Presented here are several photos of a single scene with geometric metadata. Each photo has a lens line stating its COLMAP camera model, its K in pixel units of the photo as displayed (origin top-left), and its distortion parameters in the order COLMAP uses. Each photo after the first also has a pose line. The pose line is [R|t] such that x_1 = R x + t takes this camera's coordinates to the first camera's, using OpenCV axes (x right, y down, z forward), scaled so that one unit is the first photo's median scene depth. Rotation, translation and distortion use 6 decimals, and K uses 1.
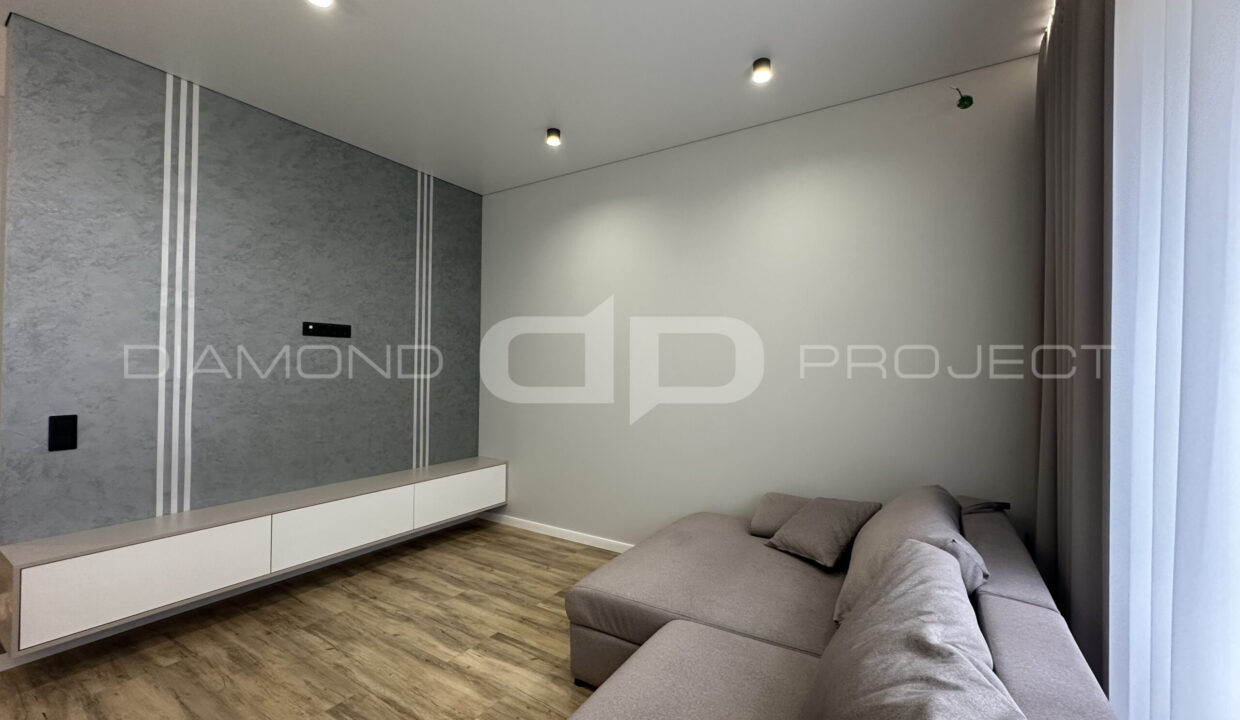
lens RADIAL K [[494.6, 0, 619.8], [0, 494.6, 360.7], [0, 0, 1]] dist [-0.003451, 0.000633]
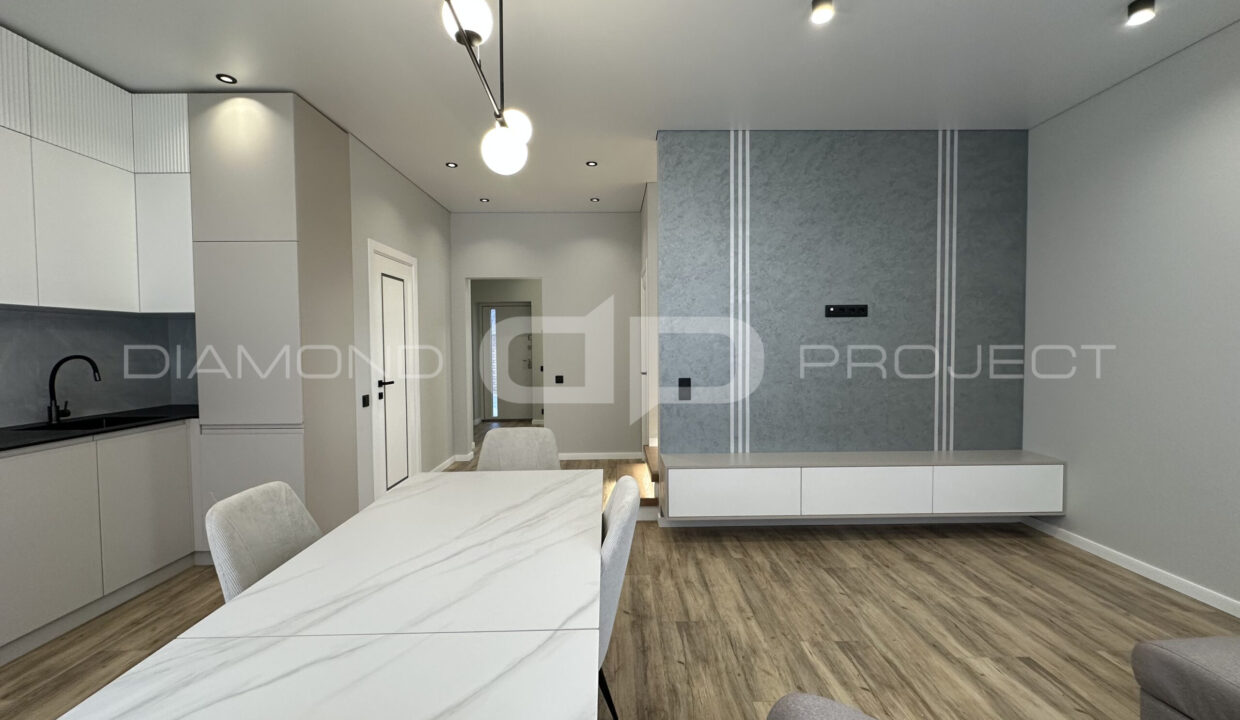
lens RADIAL K [[494.6, 0, 620.5], [0, 494.6, 361.2], [0, 0, 1]] dist [-0.003451, 0.000633]
pose [[0.542304, 0.012784, -0.840085, 0.070435], [0.024664, 0.999211, 0.031126, 0.003283], [0.839820, -0.037600, 0.541561, -0.018181]]
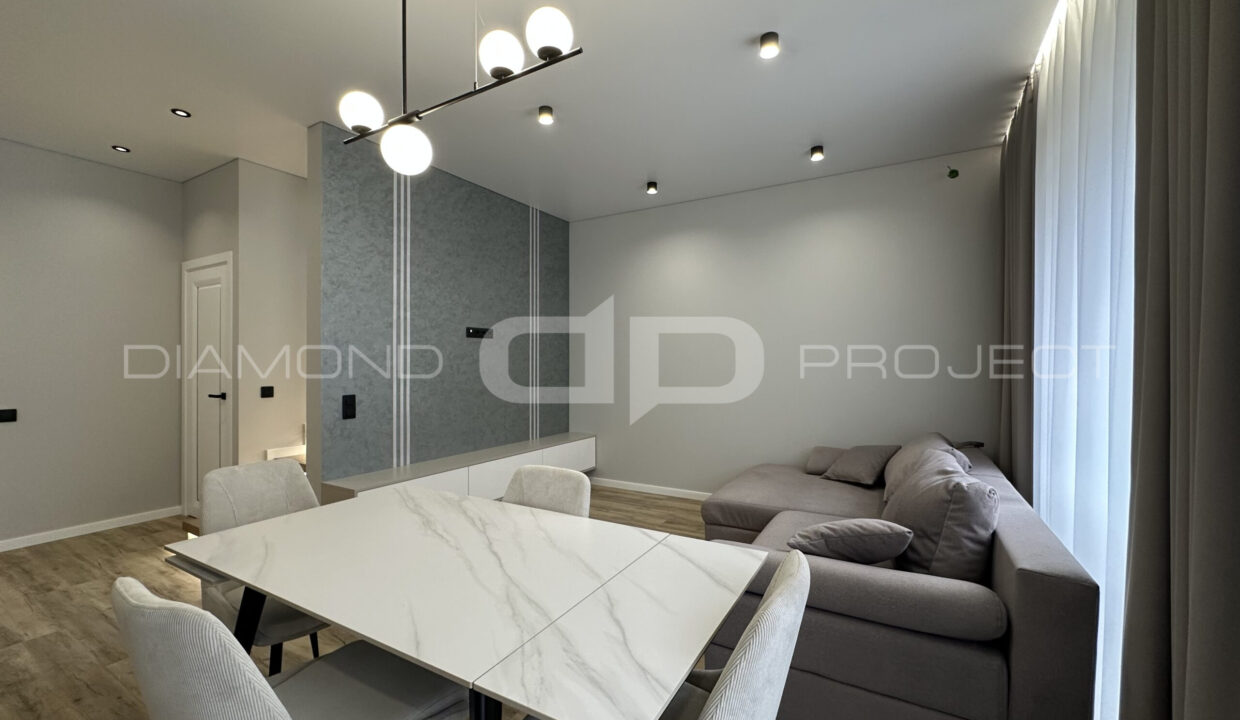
lens RADIAL K [[494.6, 0, 619.7], [0, 494.6, 361.1], [0, 0, 1]] dist [-0.003451, 0.000633]
pose [[0.999504, -0.011313, 0.029404, -0.321800], [0.011007, 0.999884, 0.010538, 0.004132], [-0.029519, -0.010209, 0.999512, -0.417703]]
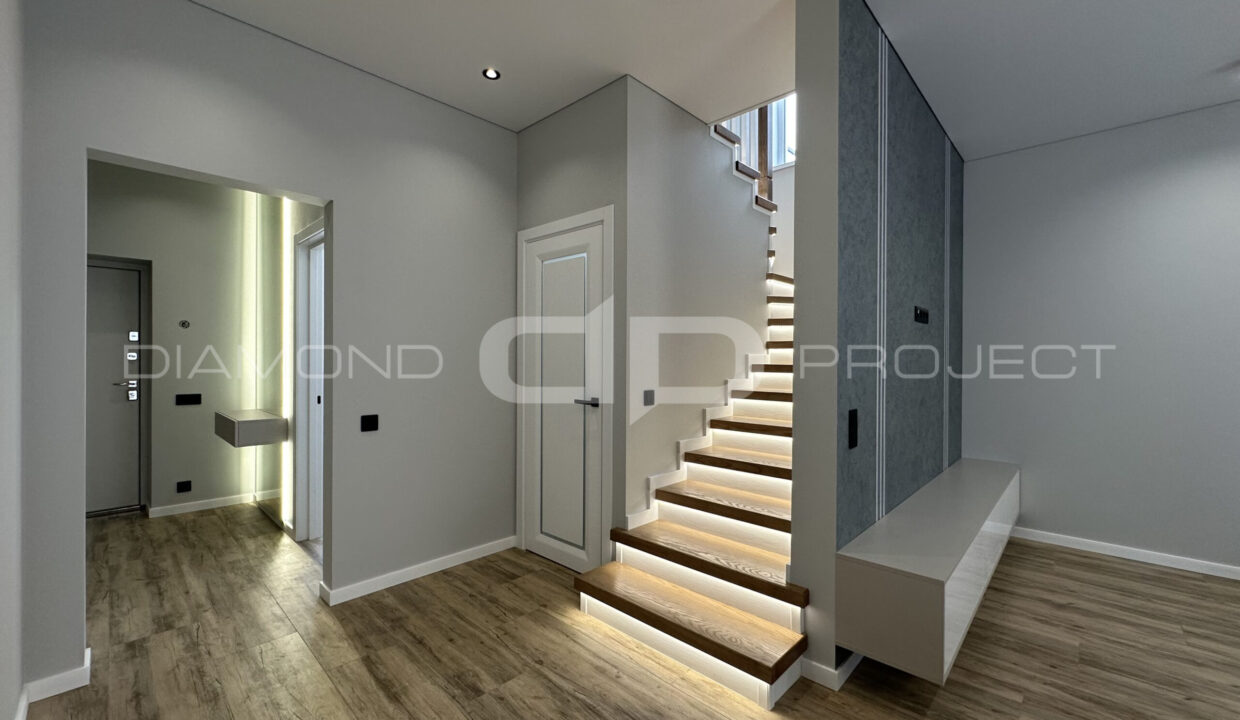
lens RADIAL K [[494.6, 0, 618.7], [0, 494.6, 359.5], [0, 0, 1]] dist [-0.003451, 0.000633]
pose [[0.980248, -0.006641, -0.197660, -1.187593], [0.008558, 0.999924, 0.008847, 0.007086], [0.197587, -0.010364, 0.980231, 0.019941]]
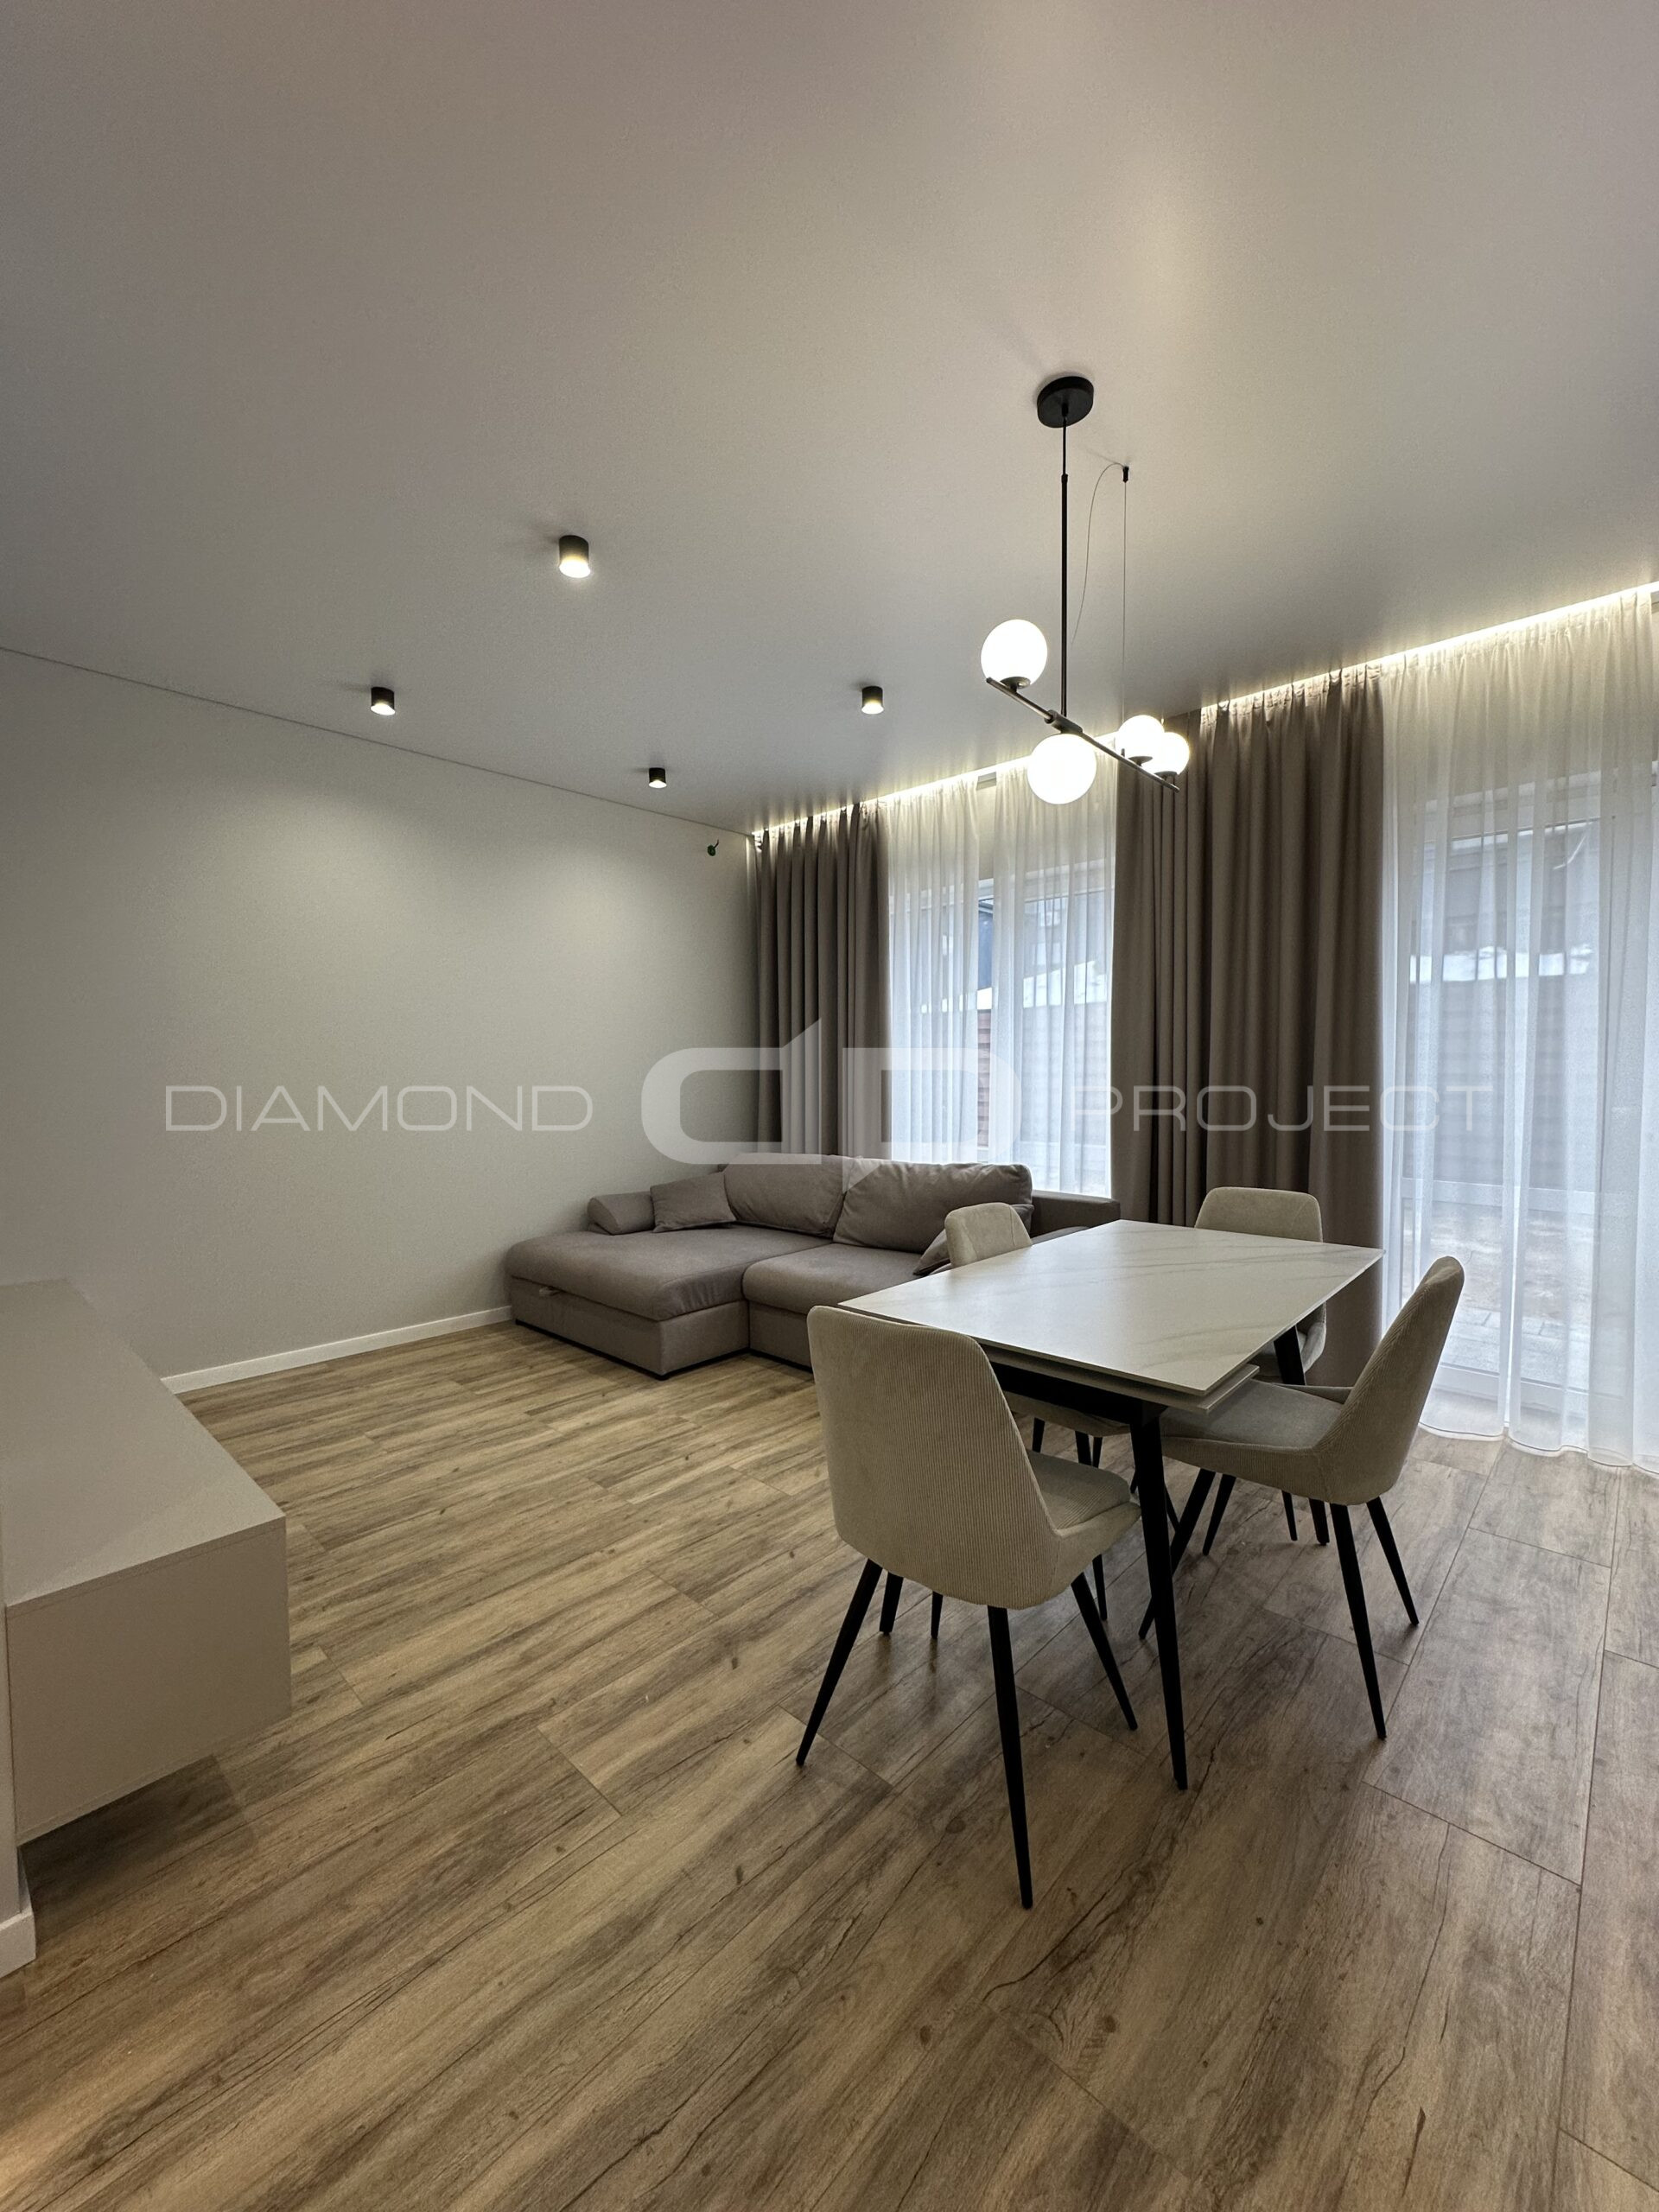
lens RADIAL K [[883.3, 0, 828.8], [0, 883.3, 1105.6], [0, 0, 1]] dist [-0.001797, 0.000120]
pose [[0.187612, -0.051112, 0.980912, -1.397048], [-0.006153, 0.998564, 0.053209, -0.001765], [-0.982224, -0.016018, 0.187029, 0.270467]]
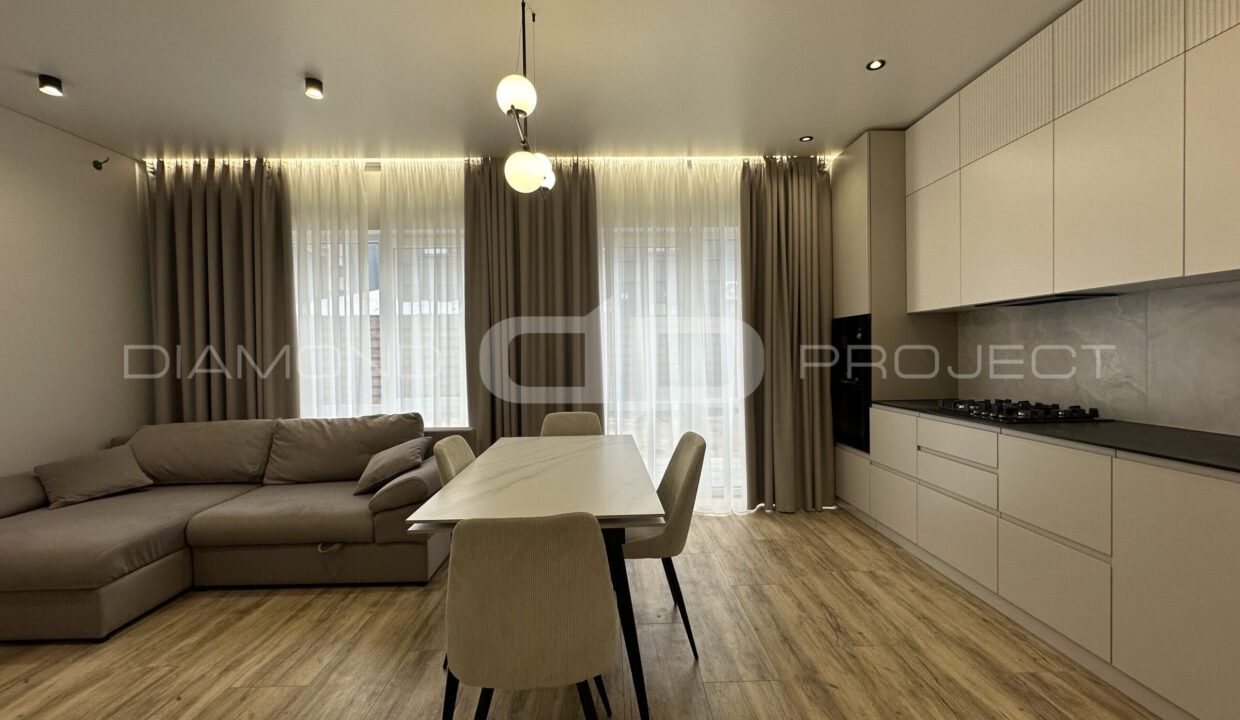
lens RADIAL K [[494.6, 0, 619.6], [0, 494.6, 361.6], [0, 0, 1]] dist [-0.003451, 0.000633]
pose [[-0.556447, -0.018186, 0.830684, -1.275456], [-0.002299, 0.999790, 0.020349, 0.010885], [-0.830880, 0.009413, -0.556372, 0.518807]]
